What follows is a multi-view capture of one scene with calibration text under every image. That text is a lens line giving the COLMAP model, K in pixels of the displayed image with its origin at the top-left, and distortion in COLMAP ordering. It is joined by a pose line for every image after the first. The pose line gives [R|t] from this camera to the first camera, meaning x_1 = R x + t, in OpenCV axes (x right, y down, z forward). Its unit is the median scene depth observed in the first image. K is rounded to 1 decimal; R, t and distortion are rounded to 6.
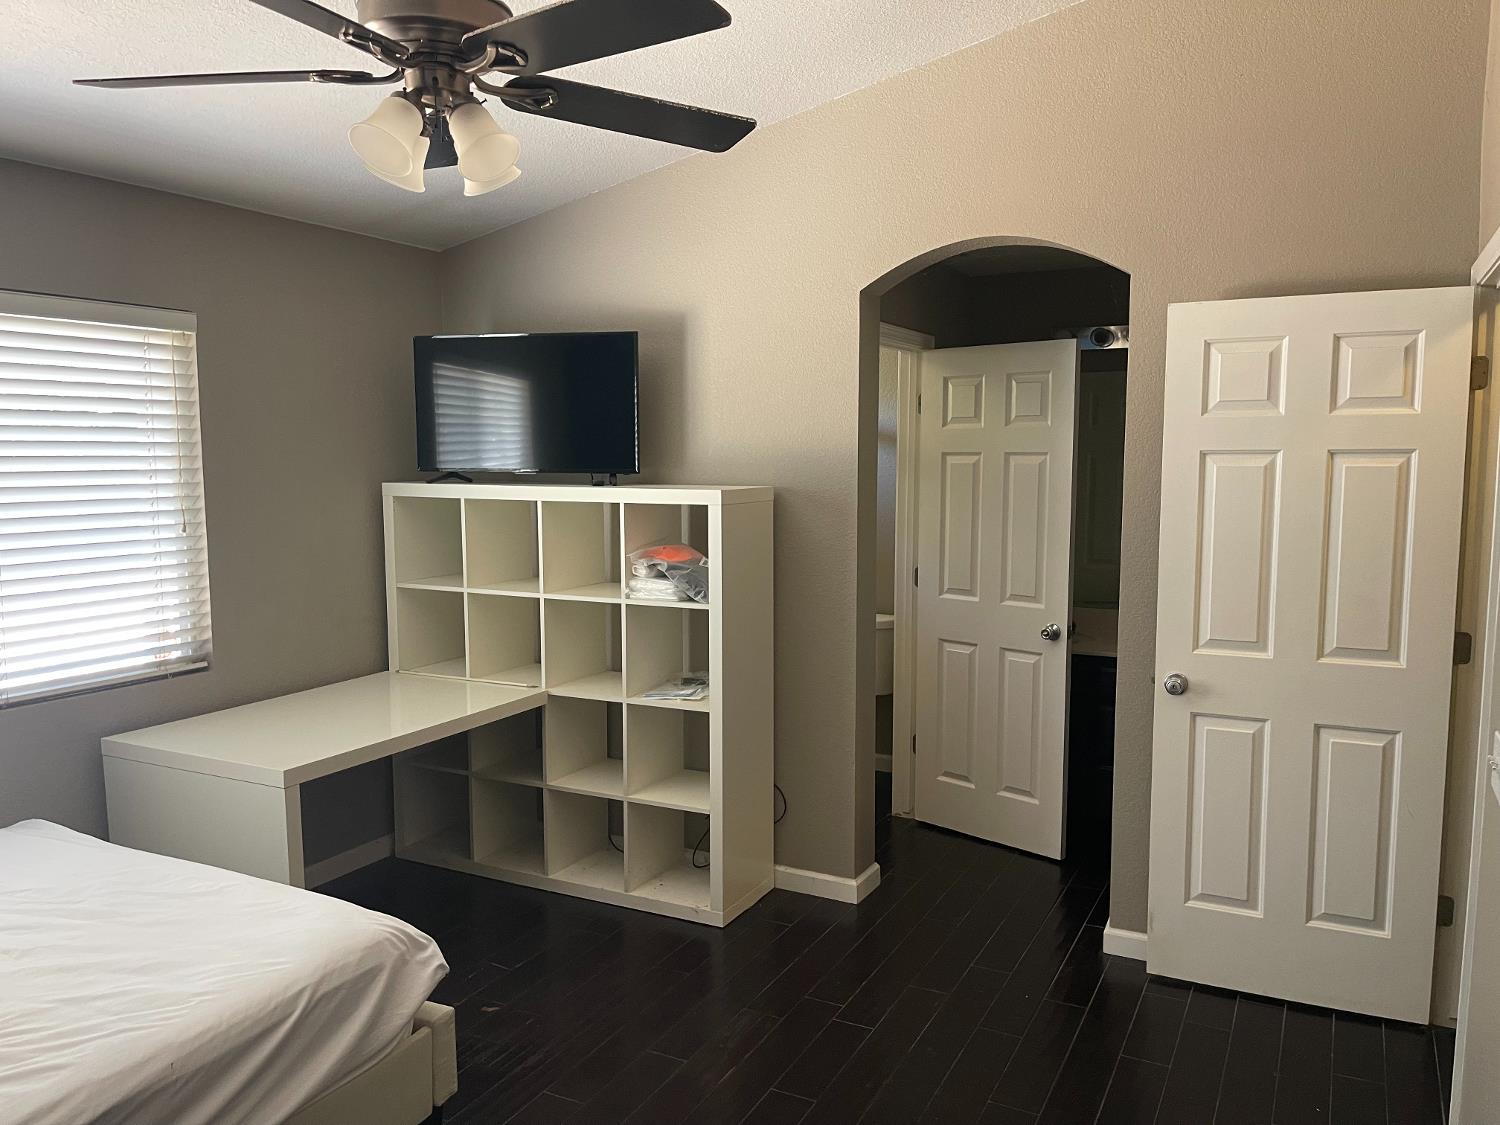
lens RADIAL K [[1136.1, 0, 748.0], [0, 1136.1, 561.2], [0, 0, 1]] dist [0.065517, -0.078298]
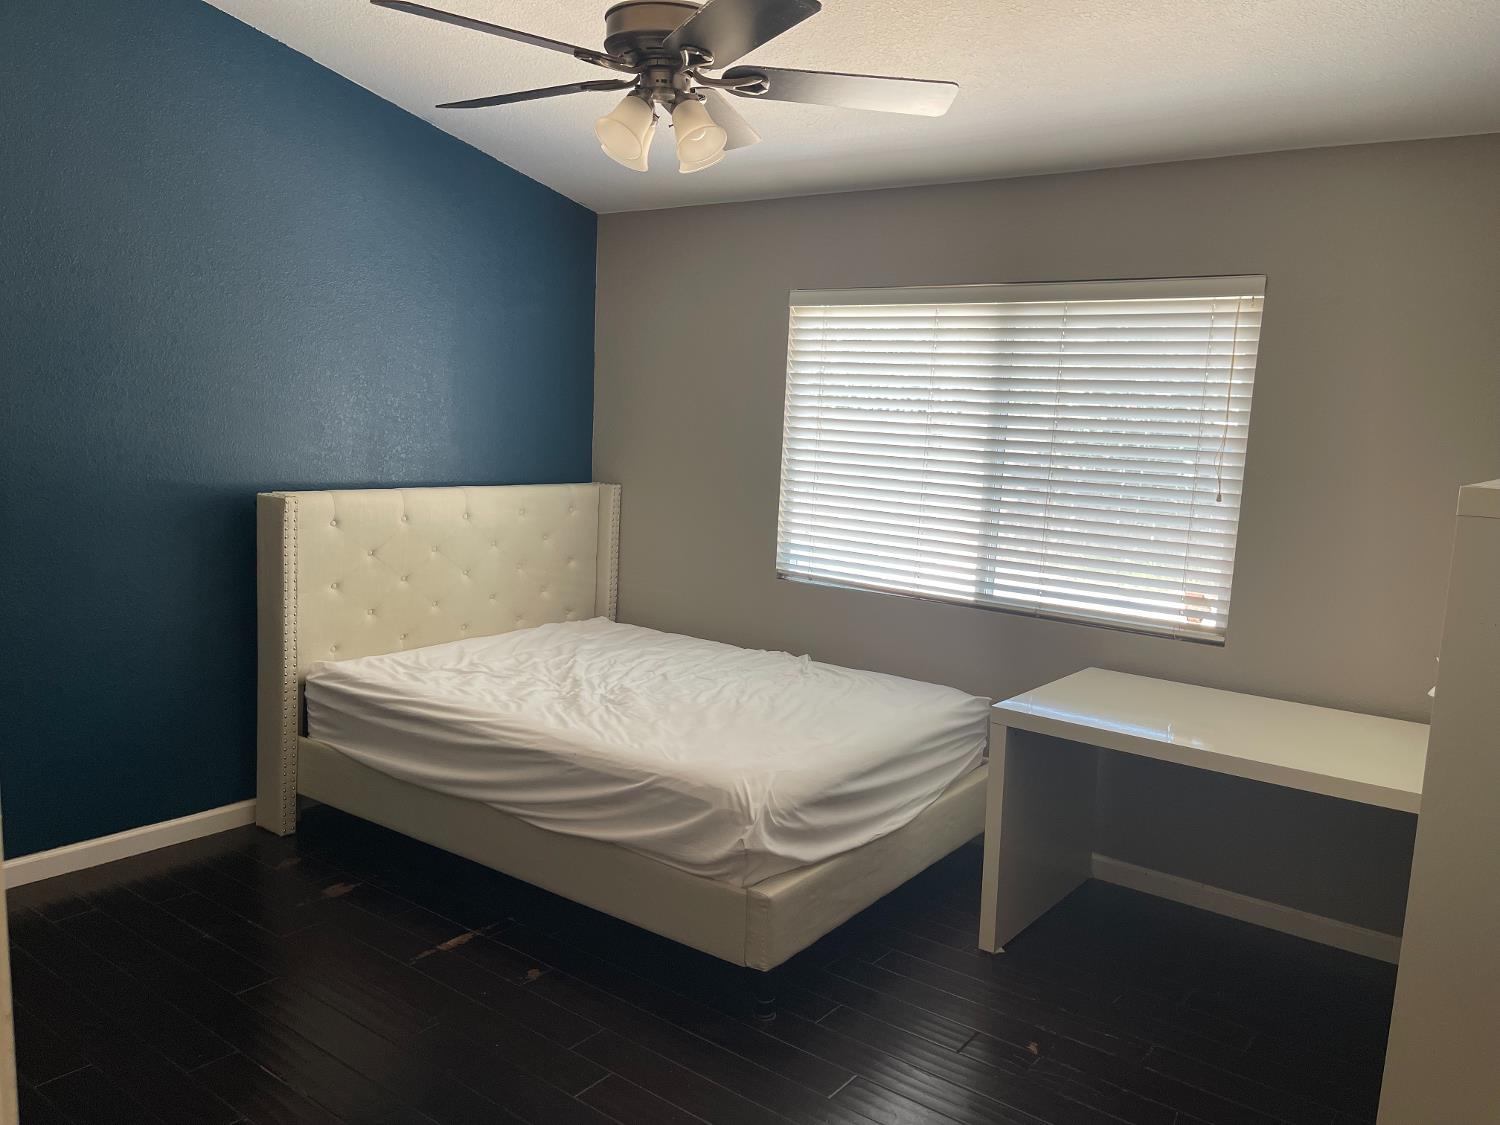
lens RADIAL K [[1136.1, 0, 747.0], [0, 1136.1, 566.5], [0, 0, 1]] dist [0.065517, -0.078298]
pose [[-0.171902, 0.122126, -0.977515, 0.898532], [-0.138317, 0.979464, 0.146693, -0.096246], [0.975355, 0.160424, -0.151480, 1.237027]]
